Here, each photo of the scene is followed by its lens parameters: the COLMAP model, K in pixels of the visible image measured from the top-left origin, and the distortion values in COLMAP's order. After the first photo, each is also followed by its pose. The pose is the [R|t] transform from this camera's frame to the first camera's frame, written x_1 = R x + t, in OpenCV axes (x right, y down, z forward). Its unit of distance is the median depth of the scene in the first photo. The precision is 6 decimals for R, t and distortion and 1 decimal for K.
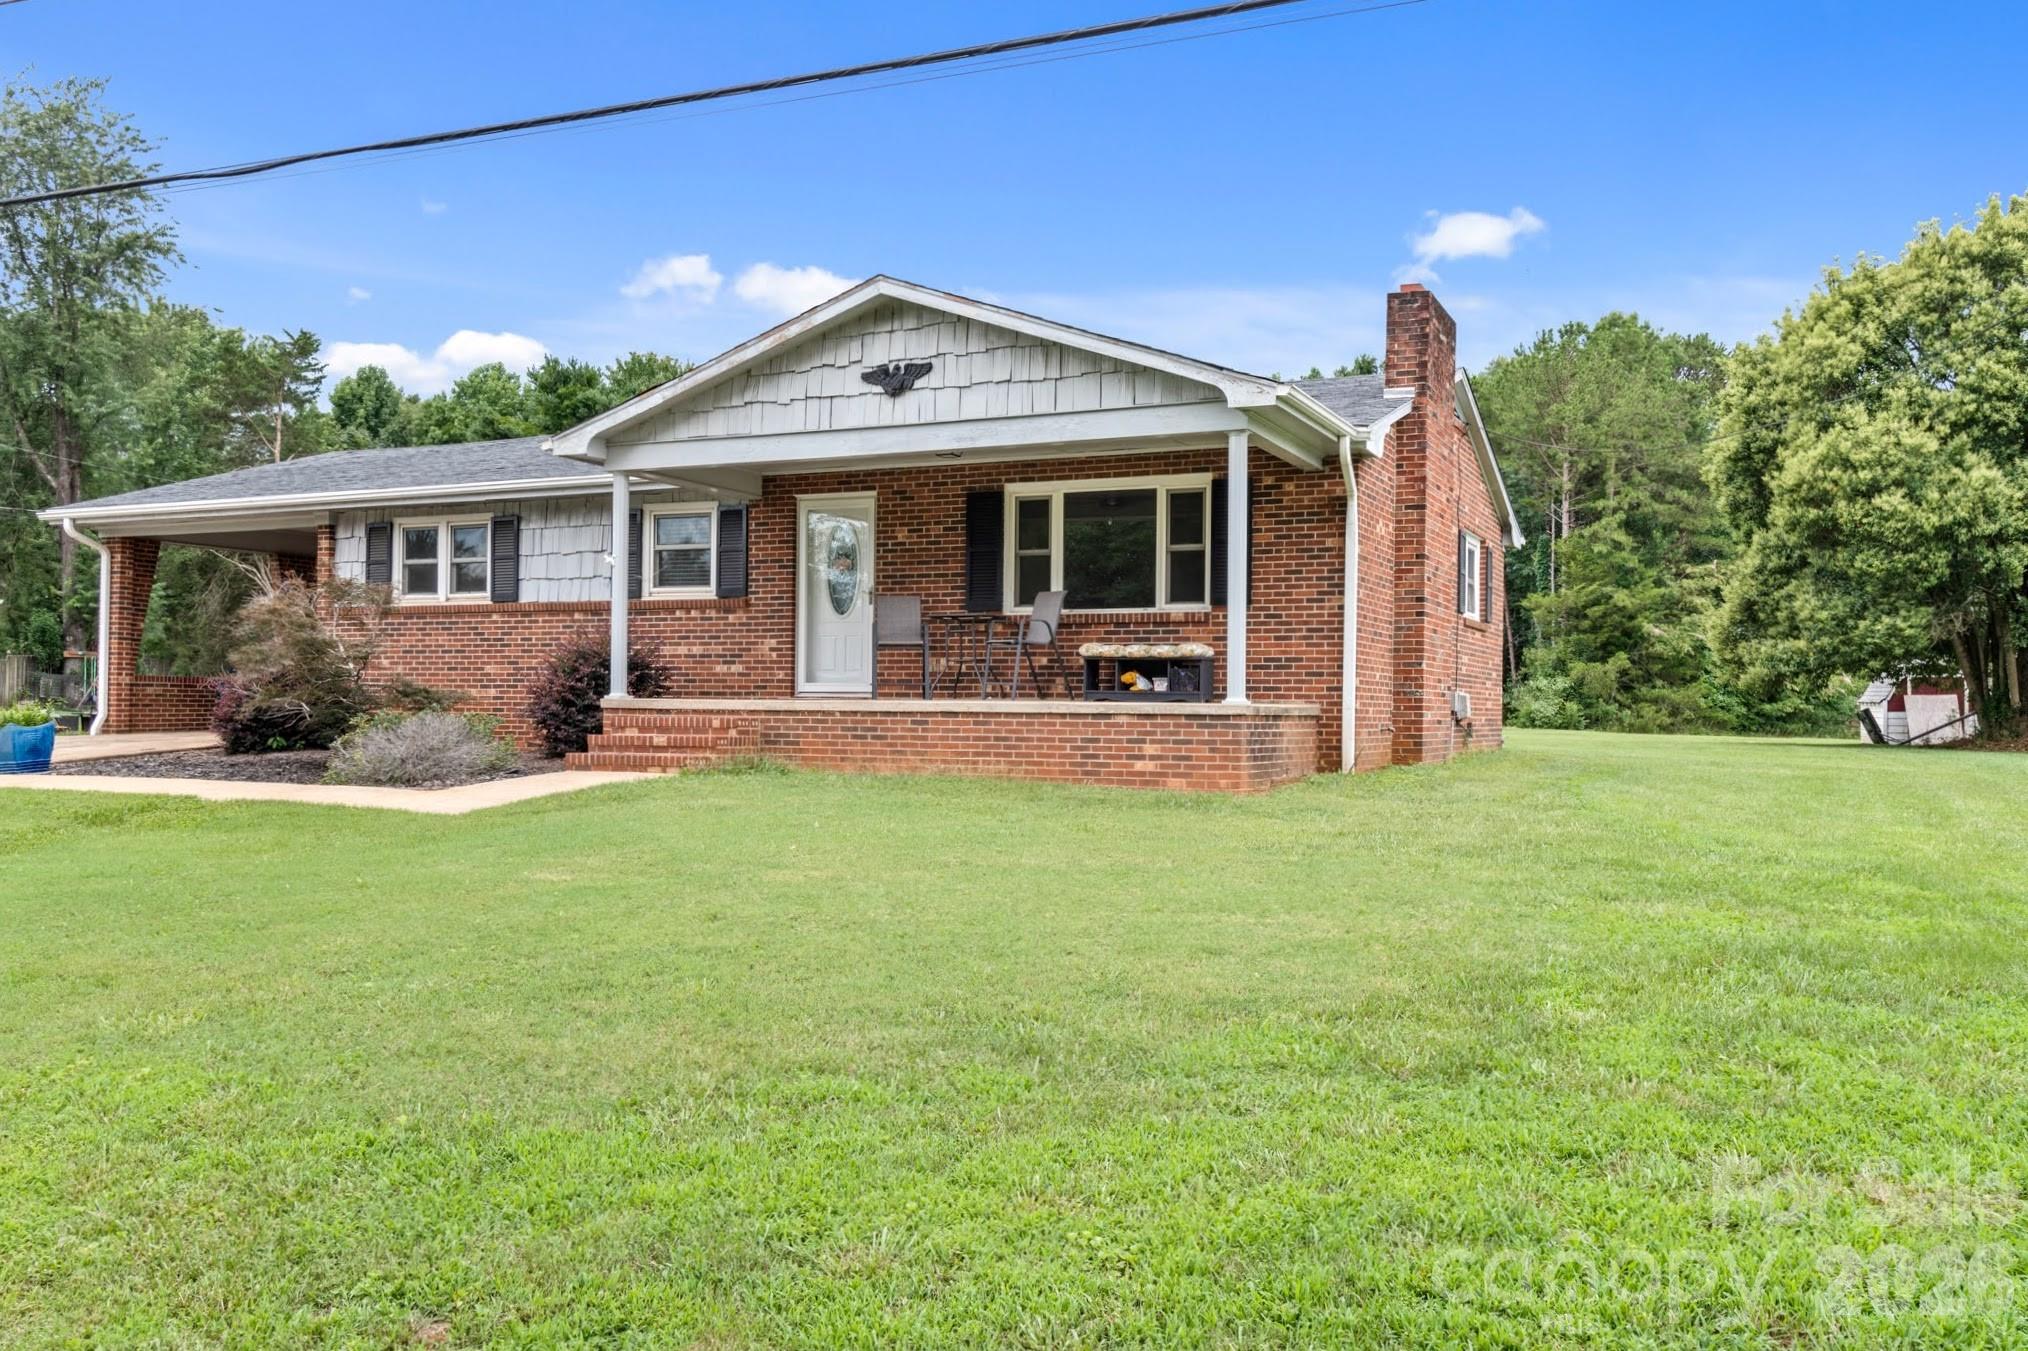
lens RADIAL K [[1633.2, 0, 1014.0], [0, 1633.2, 675.5], [0, 0, 1]] dist [-0.001905, -0.000426]
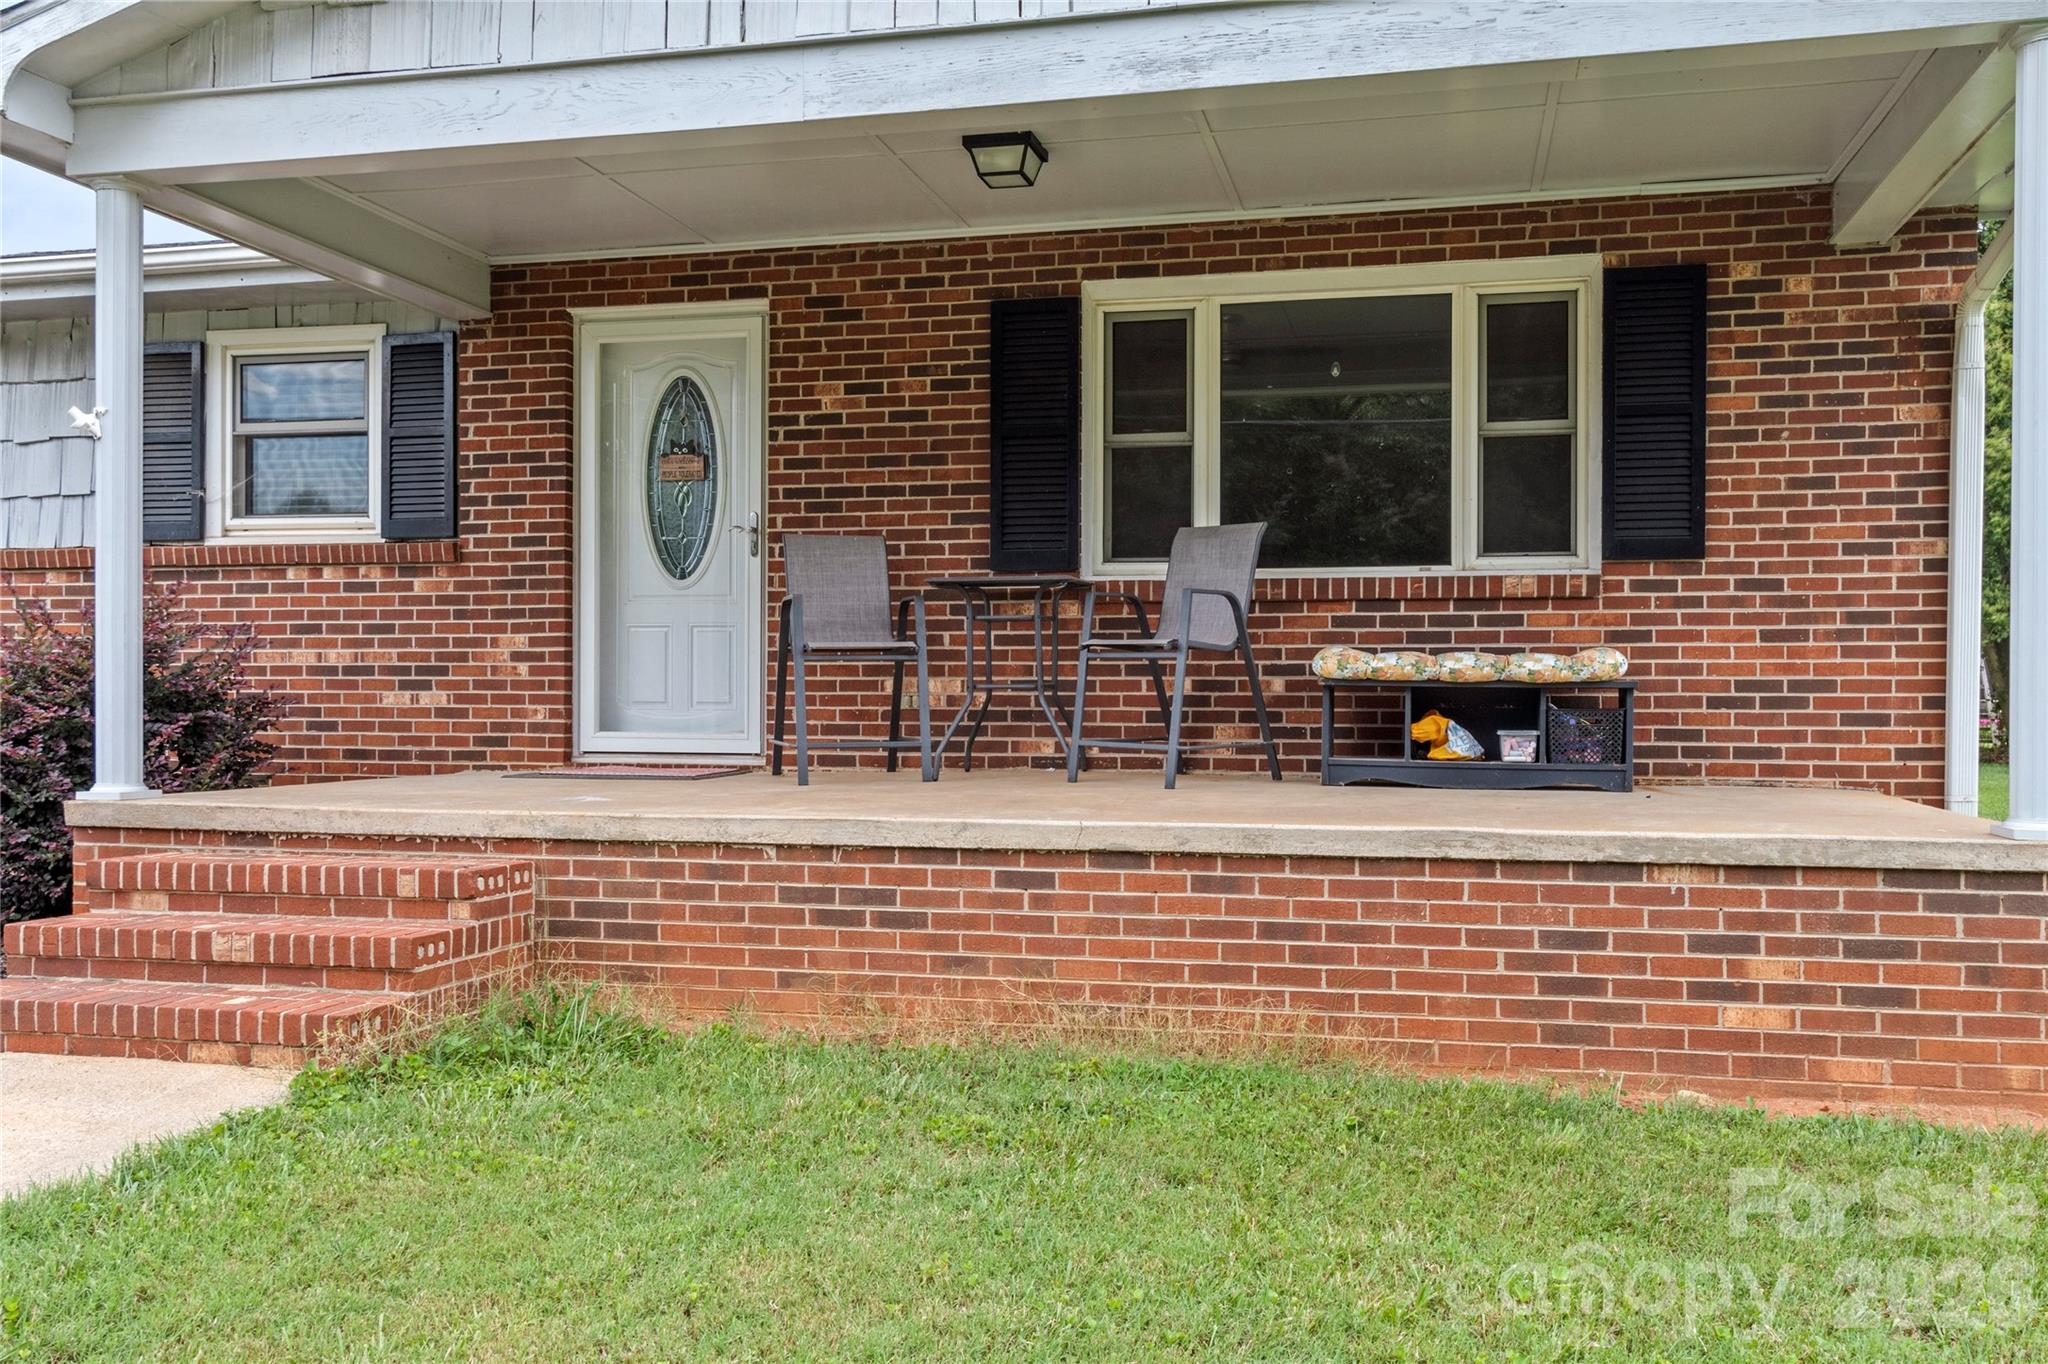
lens RADIAL K [[1691.4, 0, 1036.5], [0, 1691.4, 688.8], [0, 0, 1]] dist [-0.001671, 0.004384]
pose [[0.978548, -0.006879, 0.205904, -0.120890], [0.003078, 0.999819, 0.018774, -0.017785], [-0.205996, -0.017738, 0.978392, 0.599477]]
